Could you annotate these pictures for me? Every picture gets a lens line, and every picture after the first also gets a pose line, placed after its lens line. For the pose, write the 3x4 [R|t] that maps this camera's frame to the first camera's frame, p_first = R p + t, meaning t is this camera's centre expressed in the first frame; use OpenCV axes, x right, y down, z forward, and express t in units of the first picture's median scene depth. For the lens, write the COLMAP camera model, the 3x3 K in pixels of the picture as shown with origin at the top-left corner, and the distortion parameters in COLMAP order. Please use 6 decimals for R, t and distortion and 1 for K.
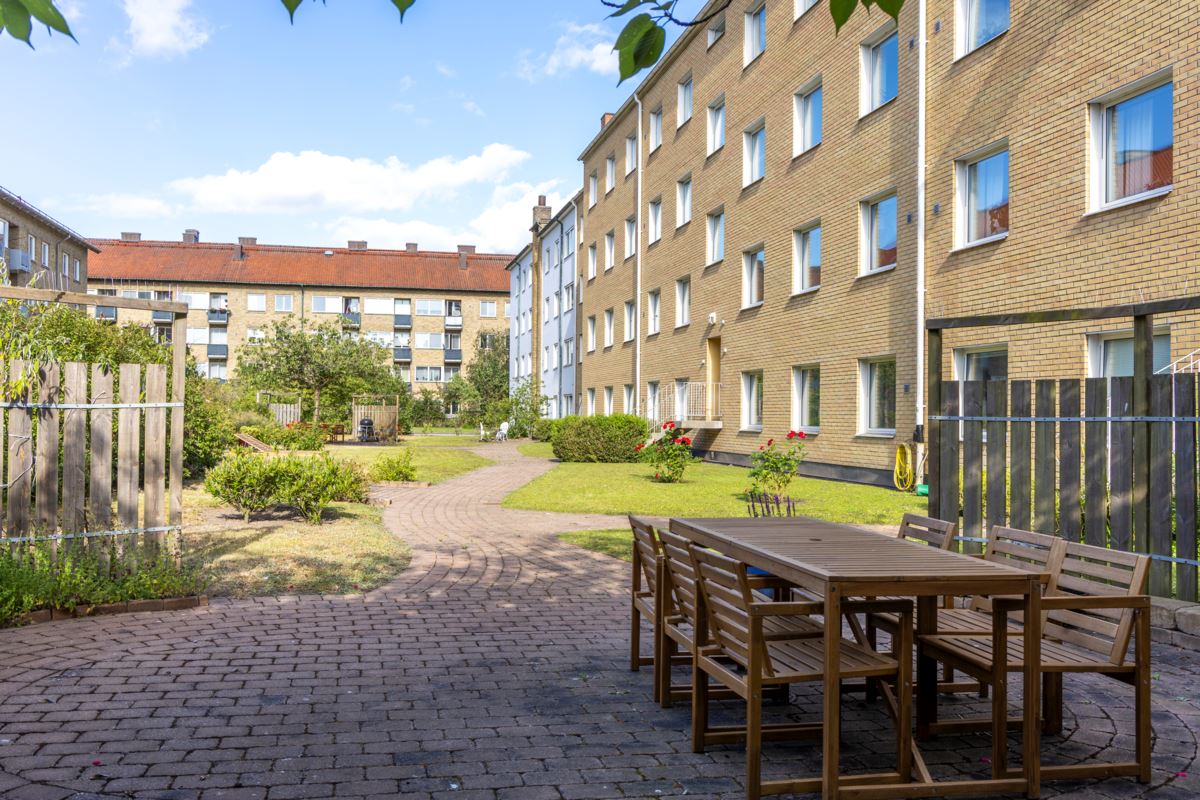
lens RADIAL K [[1057.5, 0, 603.0], [0, 1057.5, 398.8], [0, 0, 1]] dist [-0.054719, -0.006539]
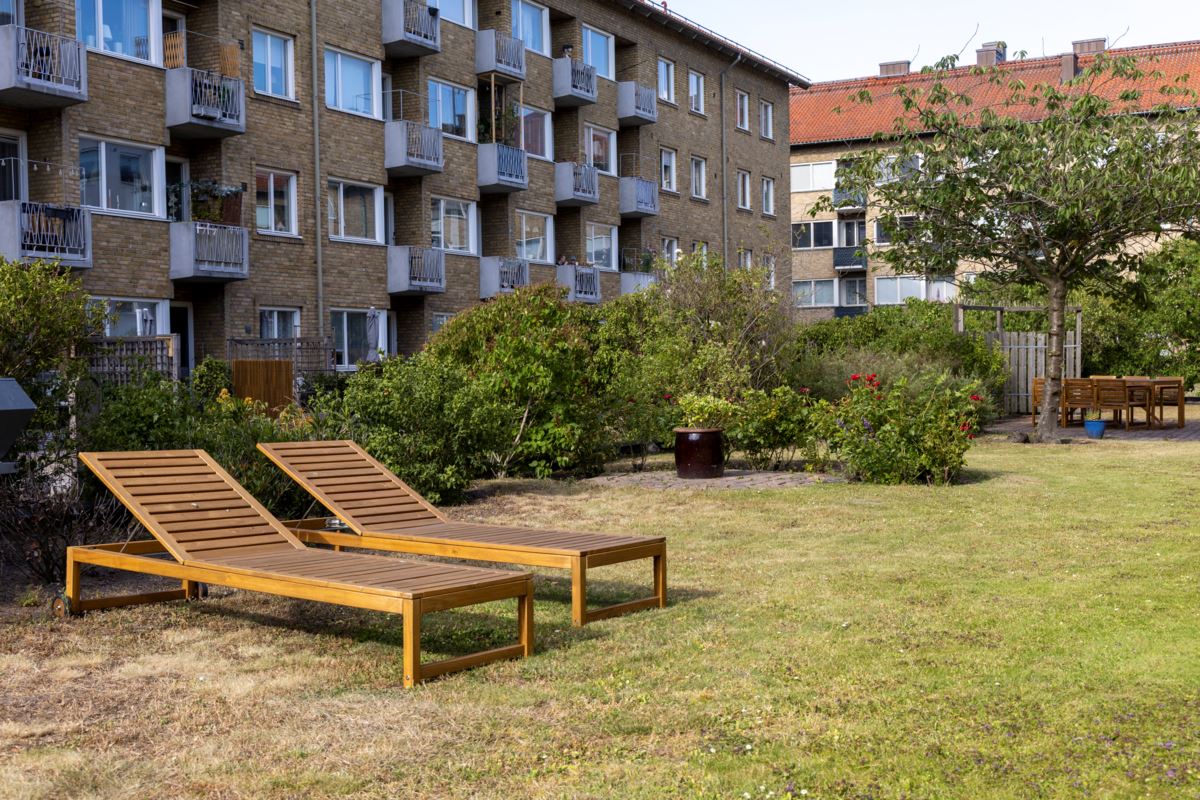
lens RADIAL K [[1509.5, 0, 601.9], [0, 1509.5, 401.8], [0, 0, 1]] dist [0.037872, 0.000000]
pose [[0.768980, -0.002156, -0.639269, -0.051799], [0.027551, 0.999177, 0.029772, 0.009322], [0.638678, -0.040506, 0.768407, 0.418255]]
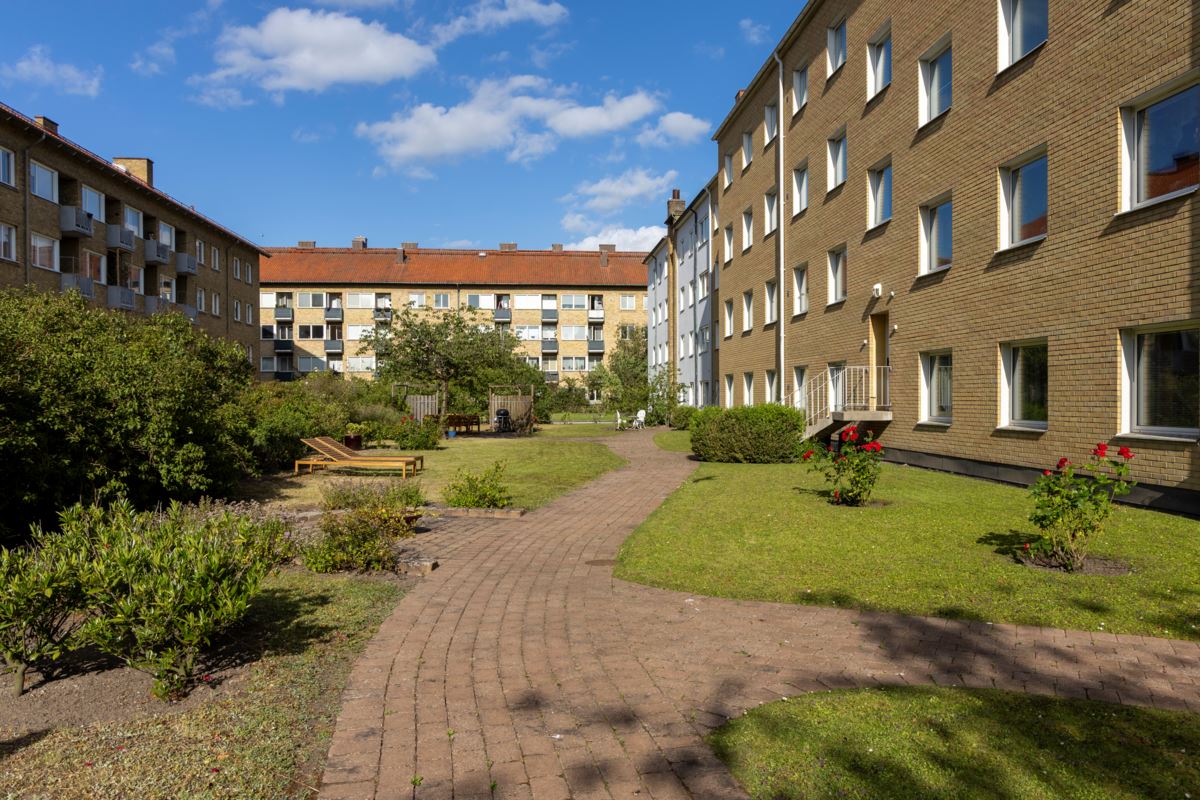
lens RADIAL K [[905.1, 0, 611.9], [0, 905.1, 407.6], [0, 0, 1]] dist [-0.012592, -0.001554]
pose [[0.991234, -0.011319, -0.131634, -0.008838], [0.014745, 0.999577, 0.025085, -0.002318], [0.131295, -0.026806, 0.990981, 0.162905]]
